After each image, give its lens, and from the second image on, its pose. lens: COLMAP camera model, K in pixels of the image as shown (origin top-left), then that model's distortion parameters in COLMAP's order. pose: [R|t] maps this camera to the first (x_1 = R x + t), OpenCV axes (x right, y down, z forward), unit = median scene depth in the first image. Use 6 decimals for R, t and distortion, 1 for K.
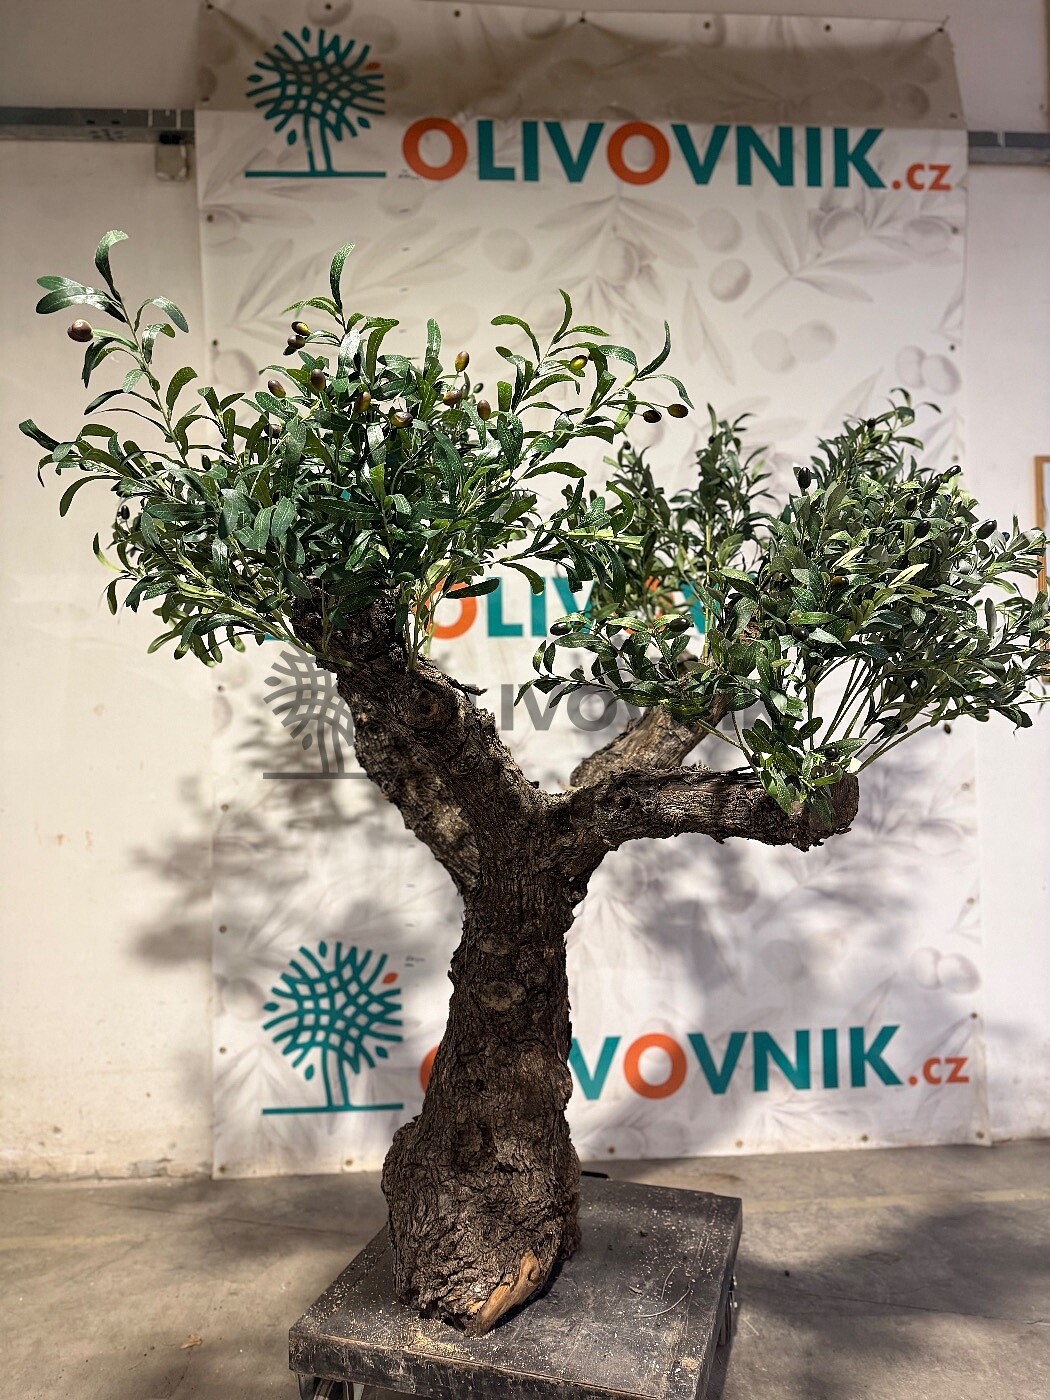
lens RADIAL K [[983.7, 0, 537.1], [0, 983.7, 699.7], [0, 0, 1]] dist [-0.016208, -0.008279]
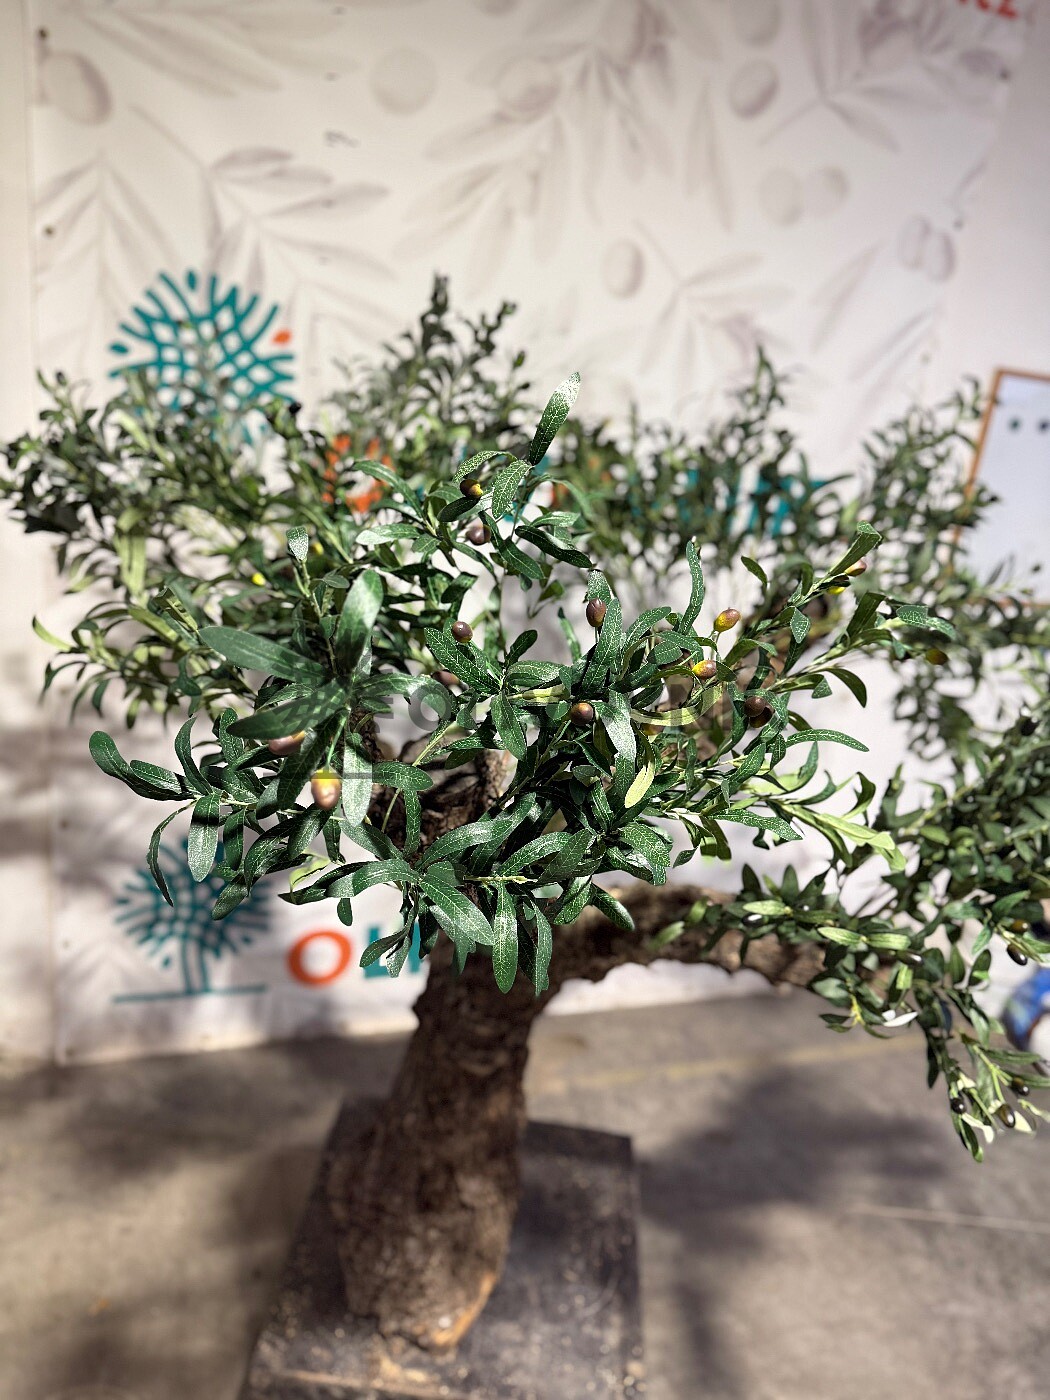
lens RADIAL K [[983.7, 0, 526.3], [0, 983.7, 699.2], [0, 0, 1]] dist [-0.016208, -0.008279]
pose [[0.958865, 0.052022, 0.279054, -0.181633], [-0.149488, 0.928242, 0.340617, -0.227692], [-0.241310, -0.368321, 0.897836, 0.174596]]
